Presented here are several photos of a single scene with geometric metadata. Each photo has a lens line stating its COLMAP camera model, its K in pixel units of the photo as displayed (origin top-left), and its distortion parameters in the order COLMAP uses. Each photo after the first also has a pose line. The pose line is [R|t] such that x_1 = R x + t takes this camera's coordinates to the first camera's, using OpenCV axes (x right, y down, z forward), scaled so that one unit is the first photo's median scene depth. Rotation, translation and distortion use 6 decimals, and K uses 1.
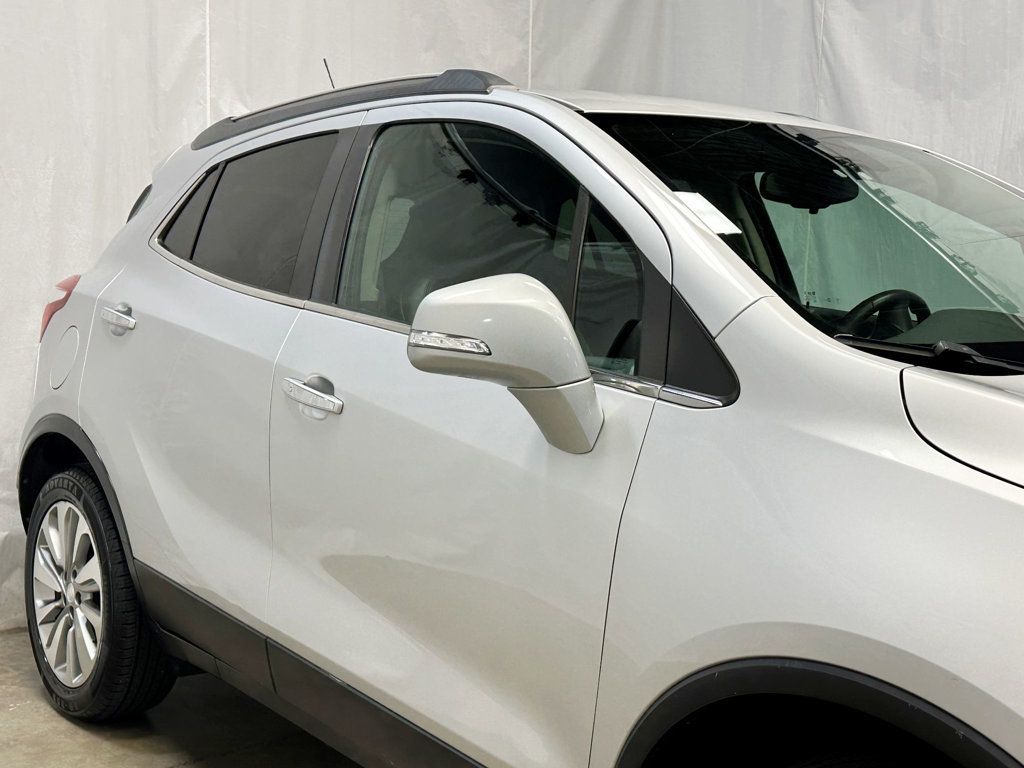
lens RADIAL K [[1275.9, 0, 509.1], [0, 1275.9, 387.5], [0, 0, 1]] dist [0.124555, 0.000000]
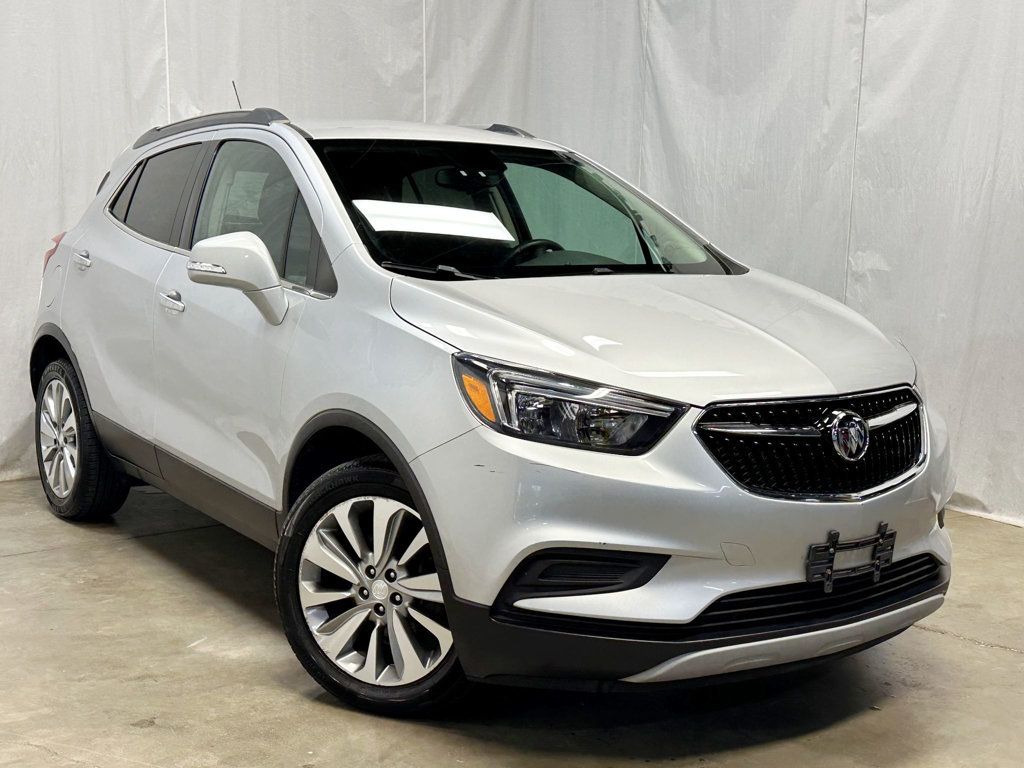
lens RADIAL K [[1275.9, 0, 517.9], [0, 1275.9, 383.9], [0, 0, 1]] dist [0.124555, 0.000000]
pose [[0.998339, -0.003774, -0.057495, 0.297539], [0.005856, 0.999331, 0.036094, 0.040624], [0.057320, -0.036371, 0.997693, -0.513202]]
